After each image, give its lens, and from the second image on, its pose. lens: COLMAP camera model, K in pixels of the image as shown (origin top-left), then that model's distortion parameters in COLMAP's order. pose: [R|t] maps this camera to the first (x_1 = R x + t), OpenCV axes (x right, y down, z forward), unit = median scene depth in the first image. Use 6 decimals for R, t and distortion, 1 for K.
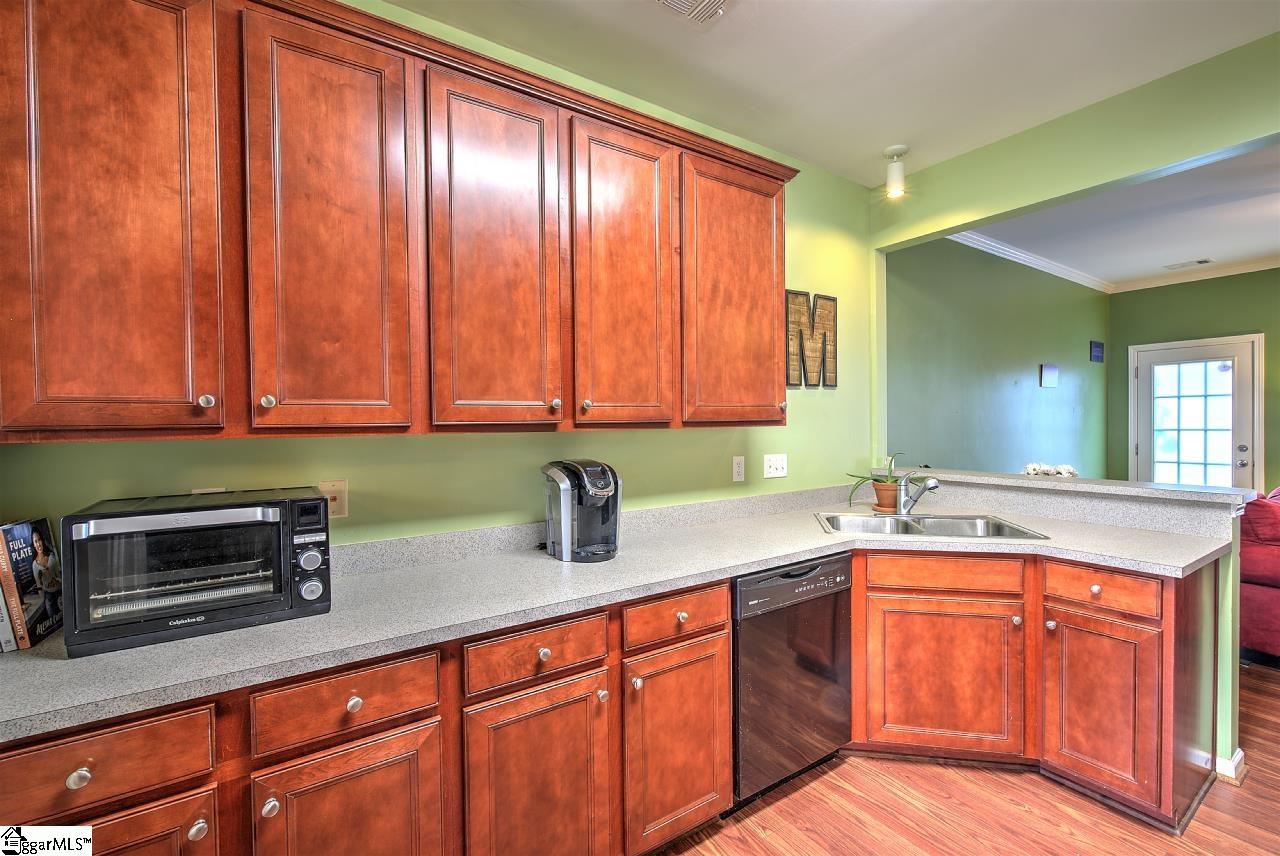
lens RADIAL K [[547.4, 0, 645.6], [0, 547.4, 431.0], [0, 0, 1]] dist [0.002047, -0.001610]
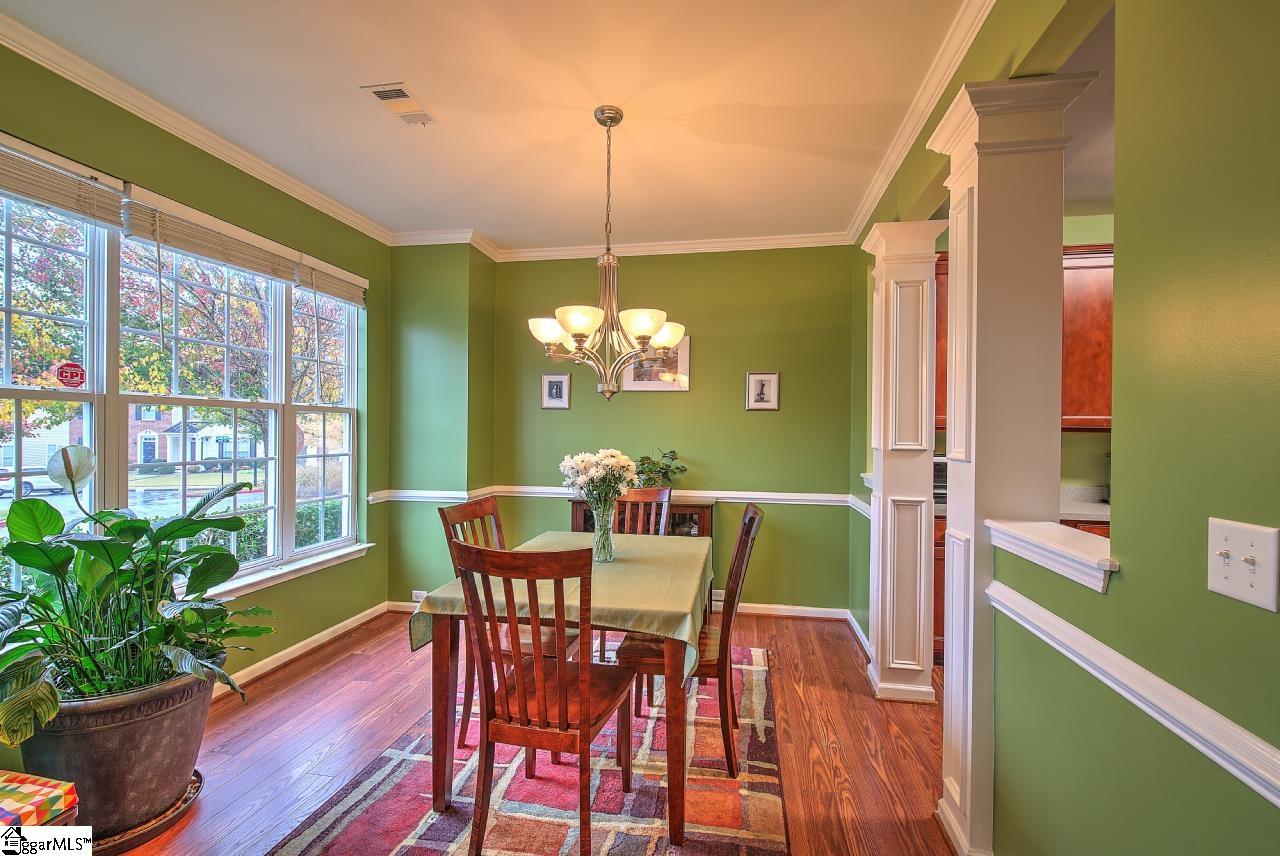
lens RADIAL K [[547.4, 0, 646.3], [0, 547.4, 433.1], [0, 0, 1]] dist [0.002047, -0.001610]
pose [[0.719681, 0.013477, -0.694174, -0.038114], [-0.022708, 0.999734, -0.004133, 0.042914], [0.693933, 0.018737, 0.719796, -1.310678]]
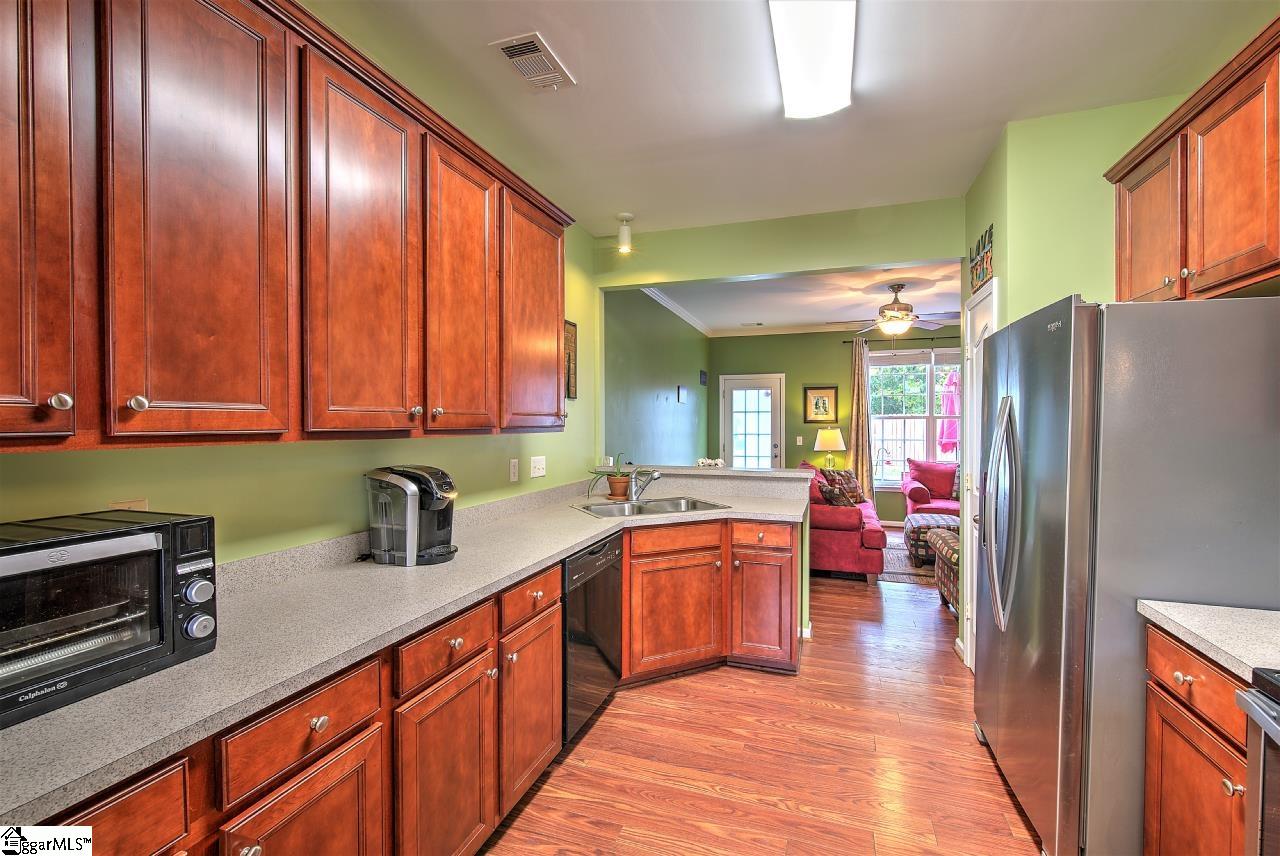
lens RADIAL K [[547.4, 0, 642.4], [0, 547.4, 431.1], [0, 0, 1]] dist [0.002047, -0.001610]
pose [[0.800366, 0.002675, 0.599506, -0.406708], [0.000924, 0.999983, -0.005695, -0.005407], [-0.599511, 0.005112, 0.800350, -0.067223]]
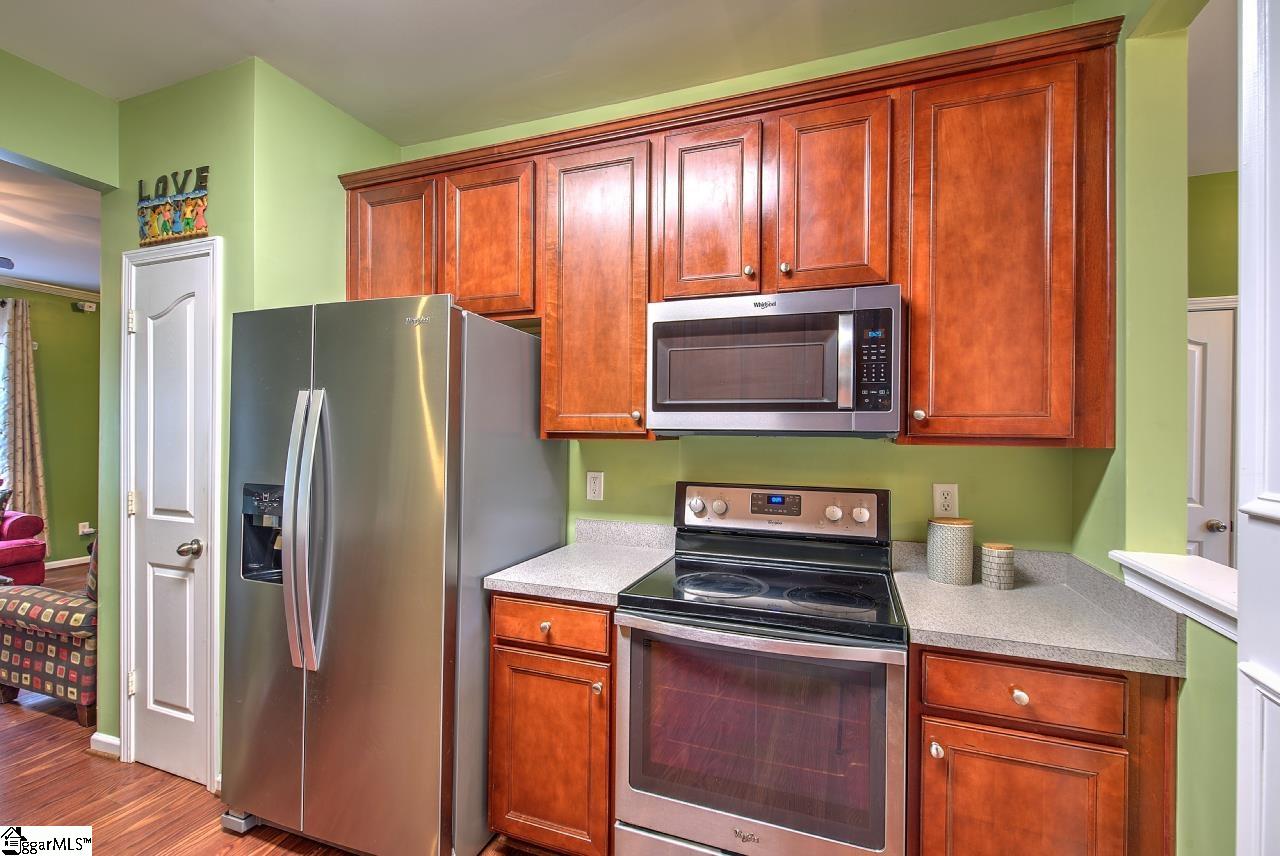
lens RADIAL K [[547.4, 0, 644.7], [0, 547.4, 433.3], [0, 0, 1]] dist [0.002047, -0.001610]
pose [[-0.585088, 0.007621, 0.810934, -0.242149], [0.011038, 0.999938, -0.001433, 0.001659], [-0.810895, 0.008113, -0.585136, 0.454762]]
